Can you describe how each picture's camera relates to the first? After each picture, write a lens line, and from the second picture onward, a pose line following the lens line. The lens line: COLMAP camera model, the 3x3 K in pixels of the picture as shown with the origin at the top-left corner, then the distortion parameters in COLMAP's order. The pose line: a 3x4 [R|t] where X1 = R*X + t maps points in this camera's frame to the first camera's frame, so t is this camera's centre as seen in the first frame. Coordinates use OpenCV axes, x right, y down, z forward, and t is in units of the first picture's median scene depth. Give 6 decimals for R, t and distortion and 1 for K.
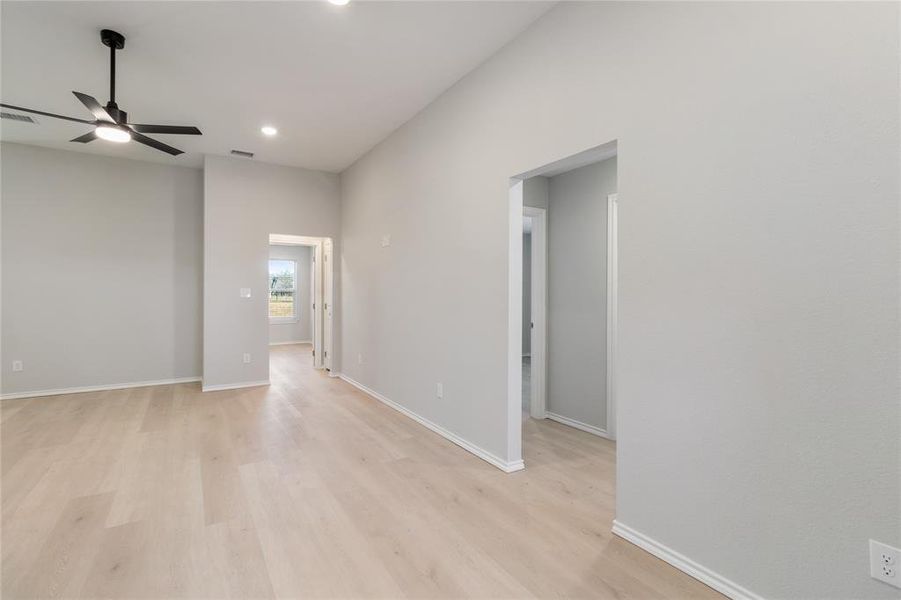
lens RADIAL K [[418.0, 0, 452.2], [0, 418.0, 292.0], [0, 0, 1]] dist [-0.000287, 0.000142]
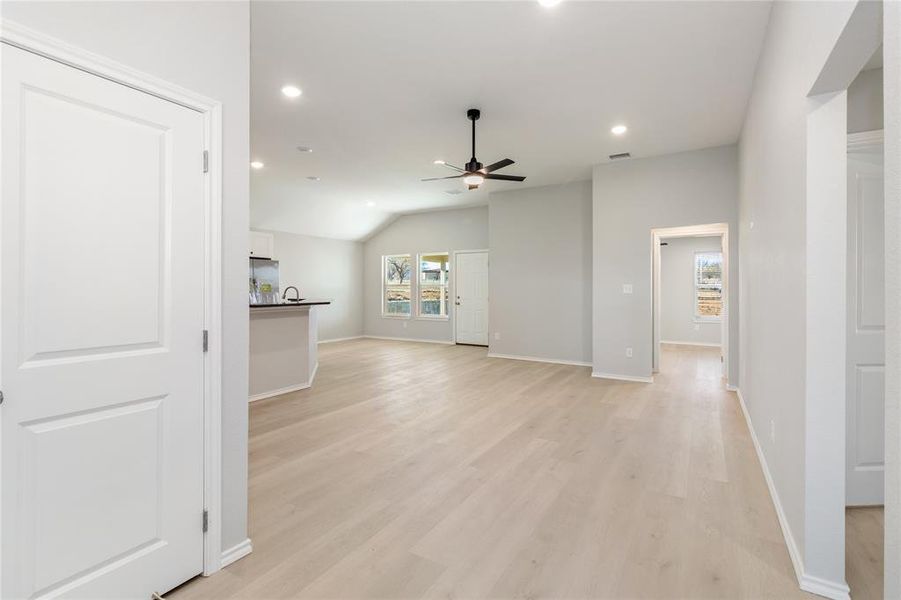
lens RADIAL K [[418.0, 0, 452.2], [0, 418.0, 292.0], [0, 0, 1]] dist [-0.000287, 0.000142]
pose [[0.448083, 0.006456, -0.893968, 0.290224], [0.001617, 0.999966, 0.008032, -0.000546], [0.893990, -0.005044, 0.448058, 0.184591]]
